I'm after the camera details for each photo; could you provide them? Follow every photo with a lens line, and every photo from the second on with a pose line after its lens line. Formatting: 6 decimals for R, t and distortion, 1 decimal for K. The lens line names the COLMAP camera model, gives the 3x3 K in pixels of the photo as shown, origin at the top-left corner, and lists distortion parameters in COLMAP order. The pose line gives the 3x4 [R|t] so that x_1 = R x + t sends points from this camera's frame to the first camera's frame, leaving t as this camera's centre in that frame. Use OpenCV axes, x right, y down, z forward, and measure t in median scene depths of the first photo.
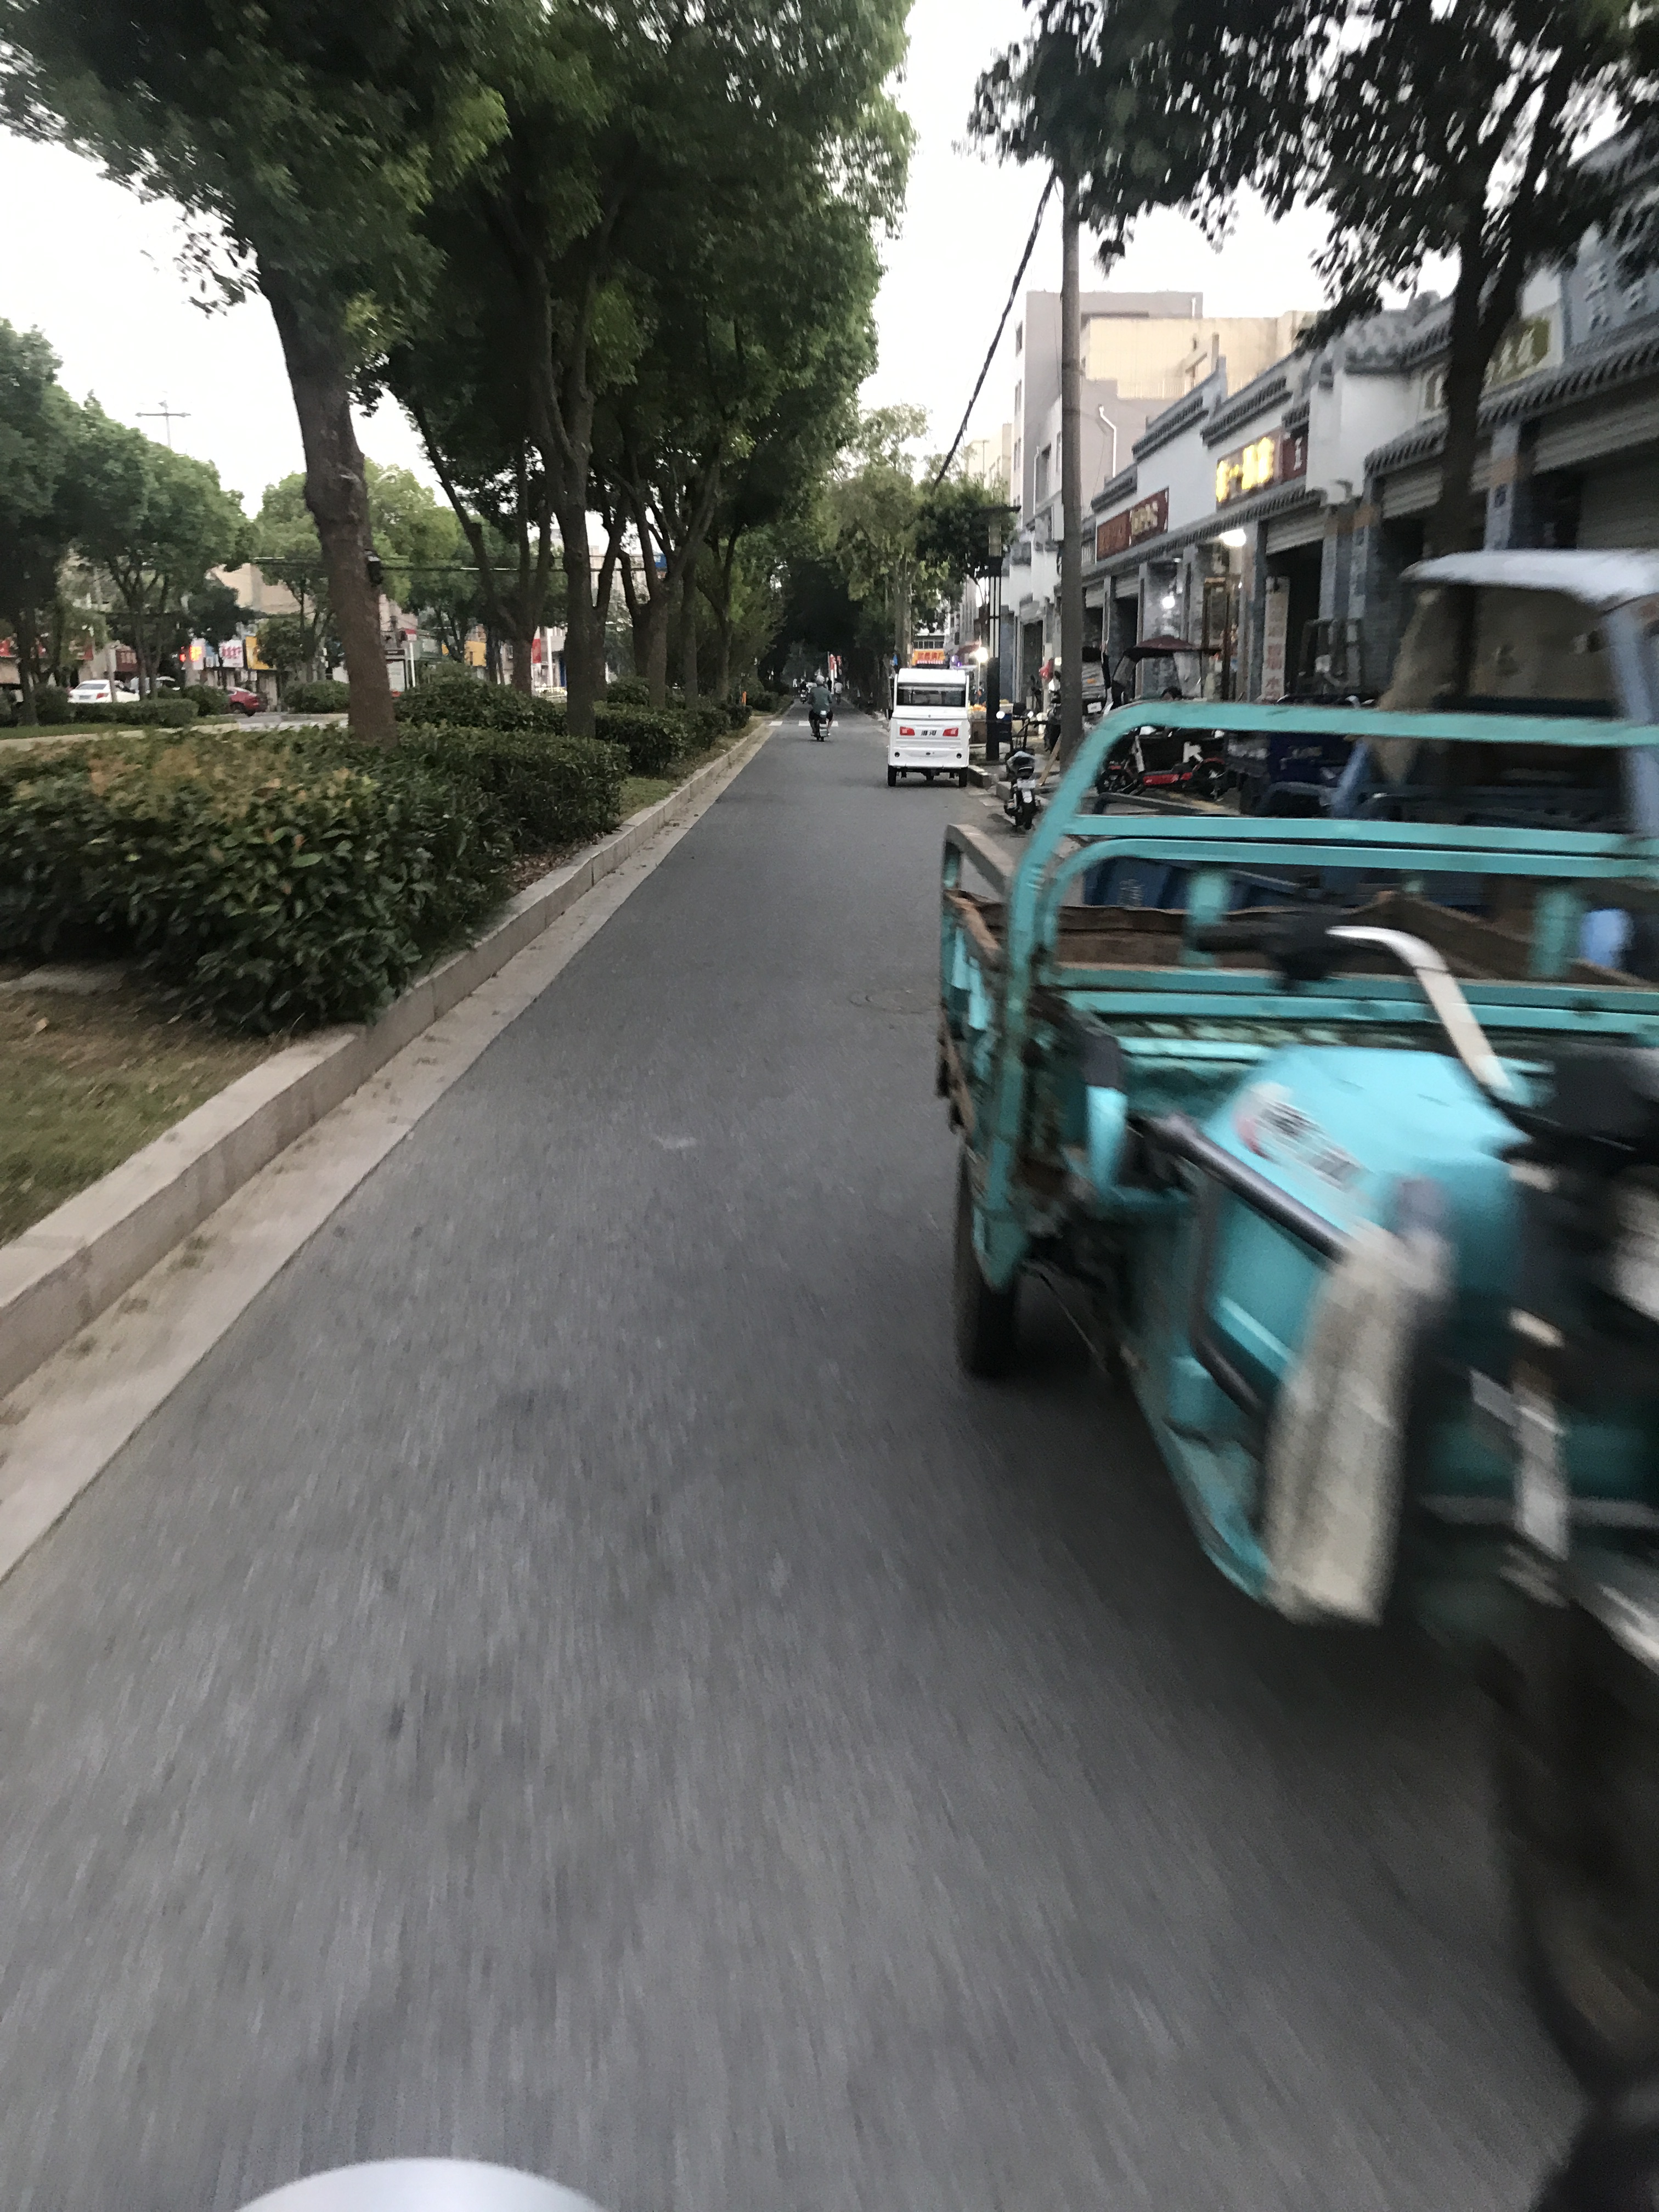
lens RADIAL K [[1820.7, 0, 829.5], [0, 1820.7, 1106.0], [0, 0, 1]] dist [0.077075, -0.173235]
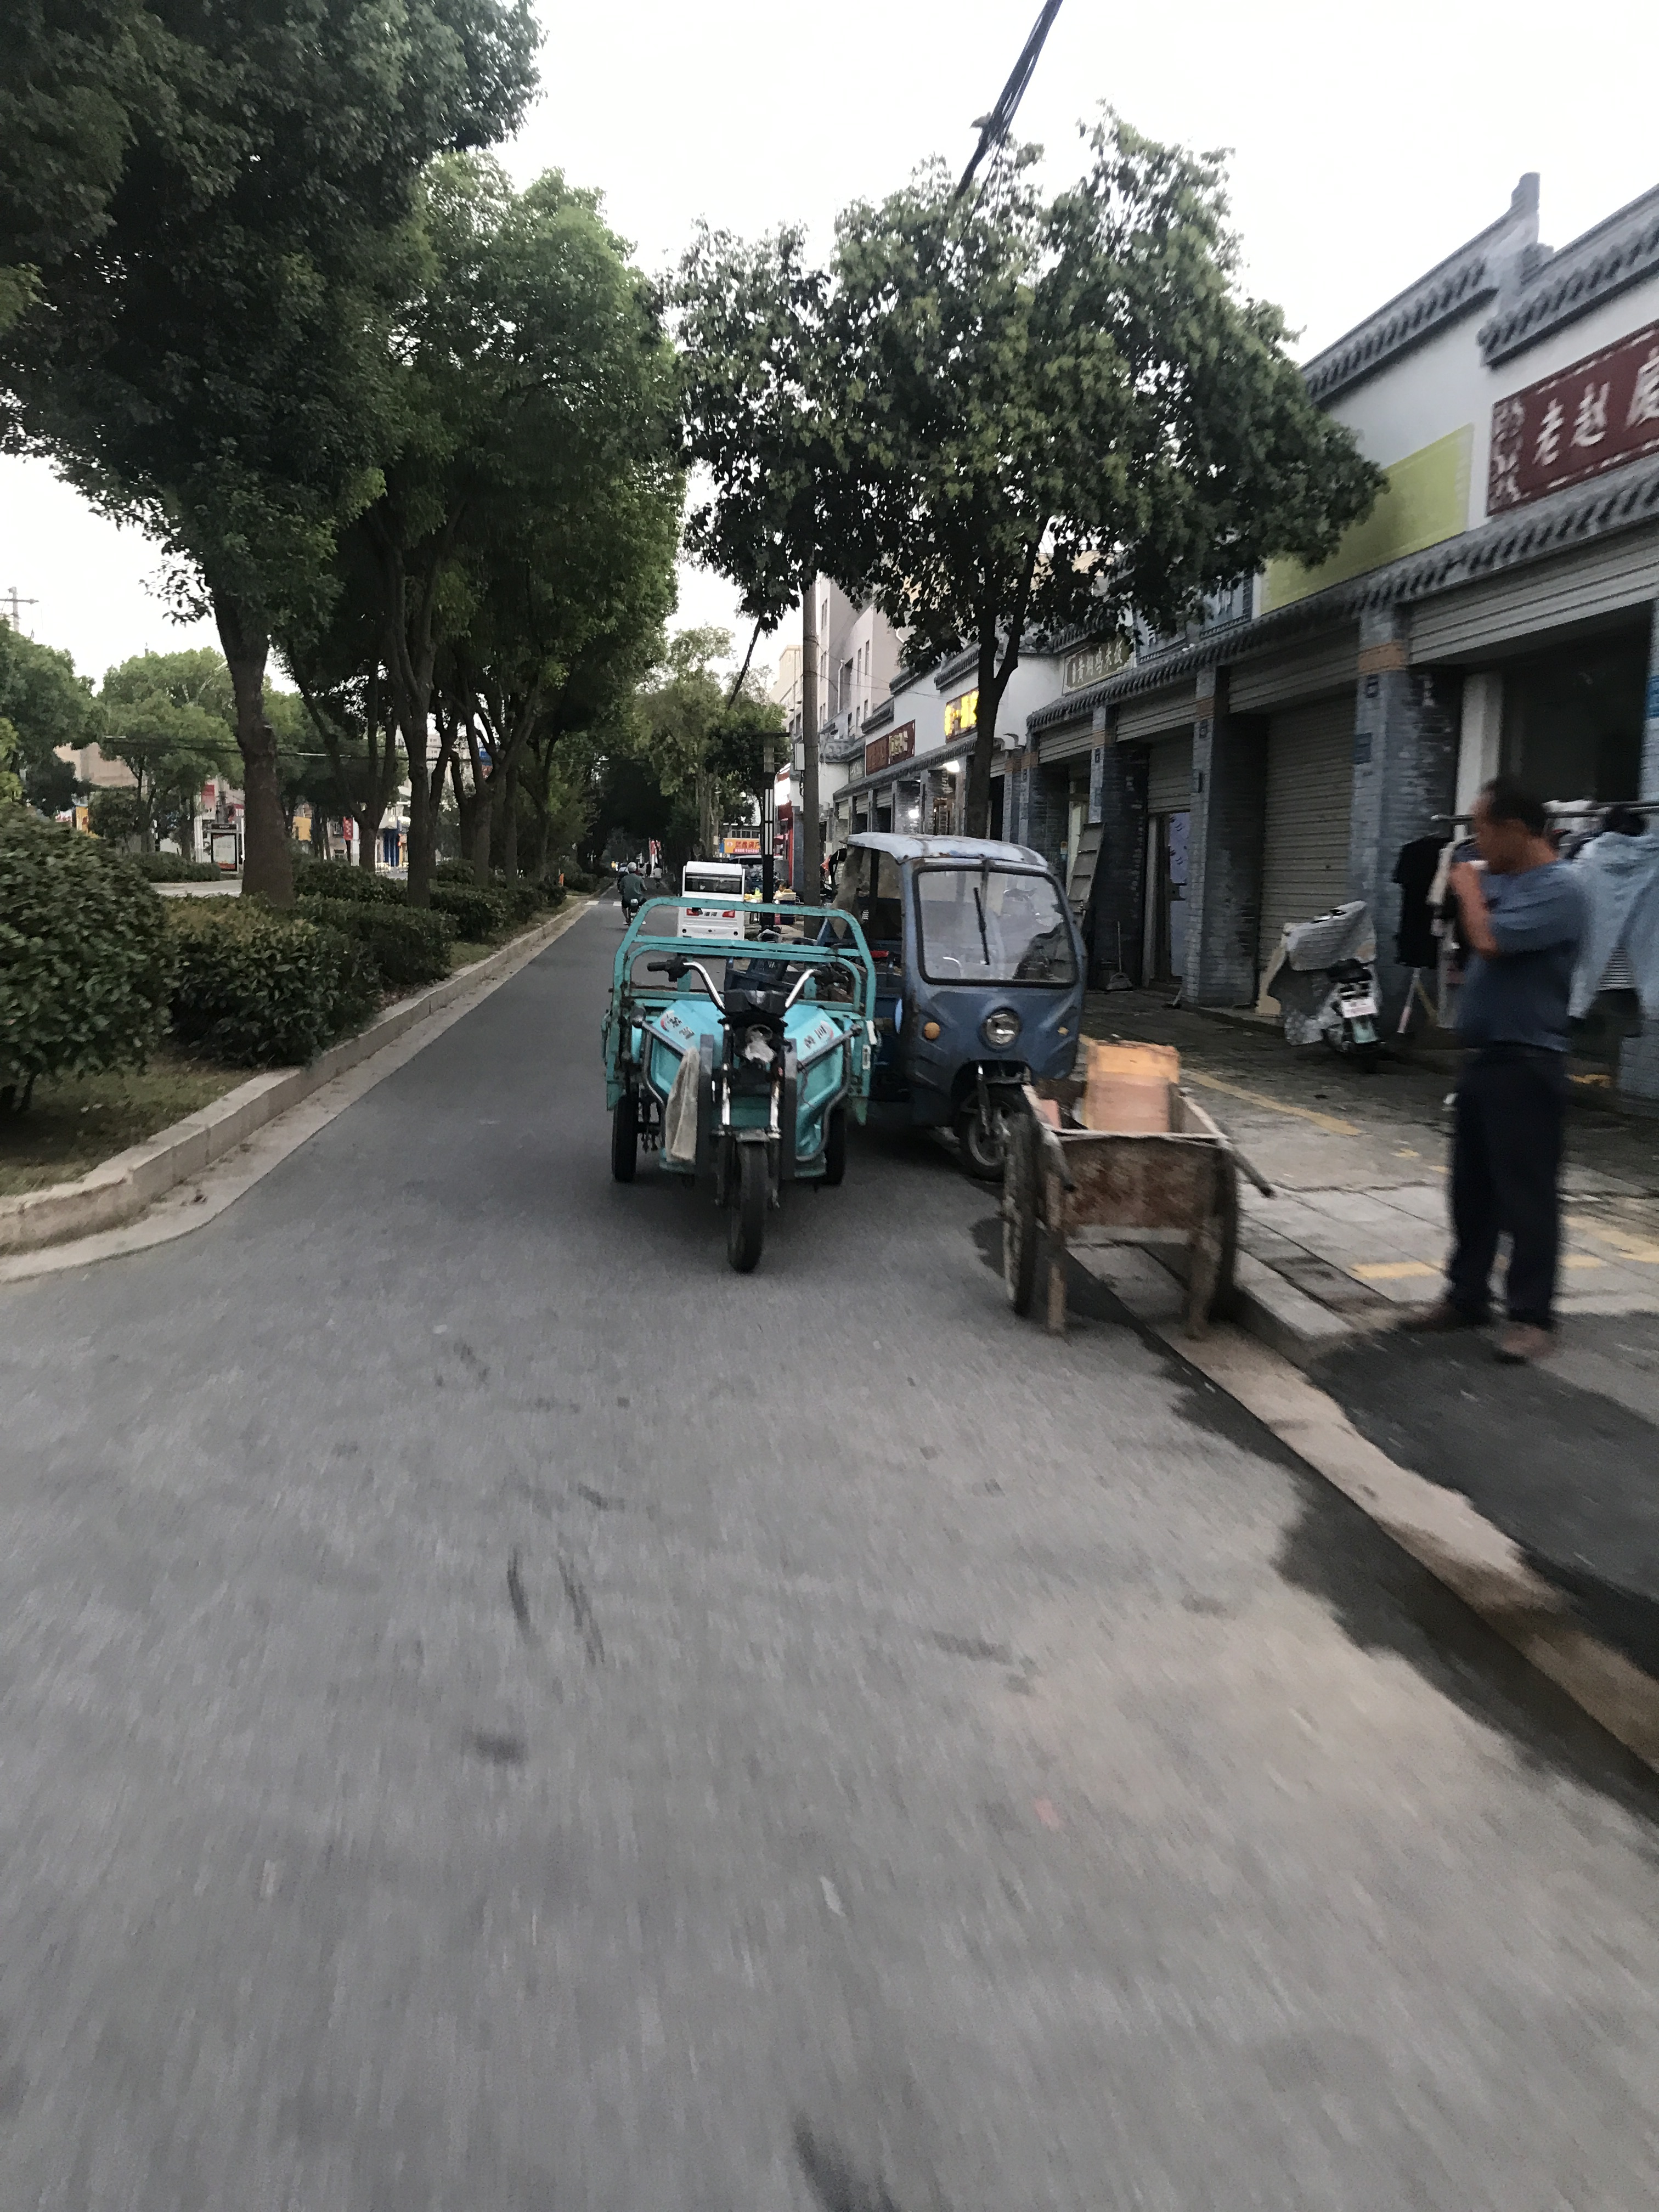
lens RADIAL K [[1914.5, 0, 829.5], [0, 1914.5, 1106.0], [0, 0, 1]] dist [0.088295, -0.008078]
pose [[0.995853, 0.016550, 0.089458, 0.021118], [-0.007213, 0.994582, -0.103704, 0.049751], [-0.090690, 0.102629, 0.990577, -0.234769]]
